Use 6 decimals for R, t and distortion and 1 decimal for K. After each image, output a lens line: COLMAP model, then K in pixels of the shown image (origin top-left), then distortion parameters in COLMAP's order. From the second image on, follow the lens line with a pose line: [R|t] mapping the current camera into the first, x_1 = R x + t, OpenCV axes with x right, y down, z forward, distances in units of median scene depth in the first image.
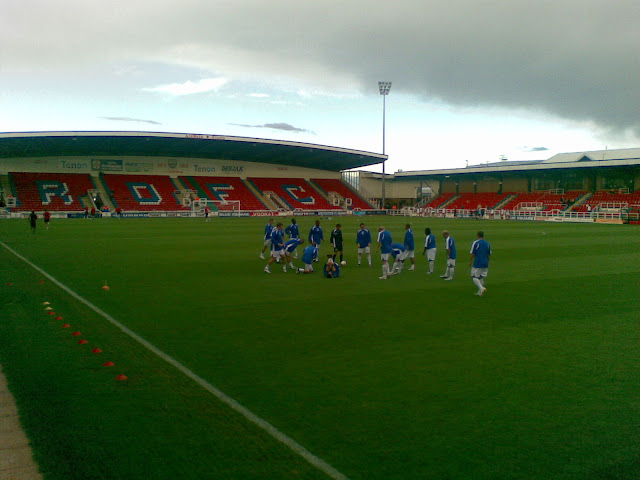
lens RADIAL K [[685.1, 0, 333.4], [0, 685.1, 239.9], [0, 0, 1]] dist [0.001966, -0.009787]
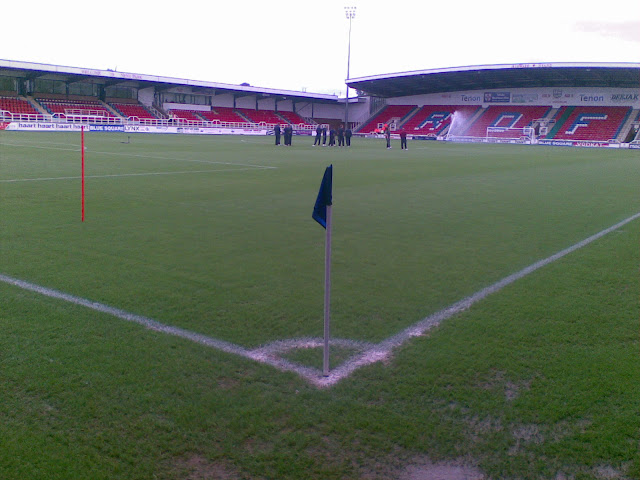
lens RADIAL K [[641.5, 0, 319.5], [0, 641.5, 248.1], [0, 0, 1]] dist [0.059068, -0.179833]
pose [[0.408489, 0.176759, -0.895485, 0.552268], [-0.081293, 0.984217, 0.157191, -0.006522], [0.909136, 0.008586, 0.416411, 0.288540]]
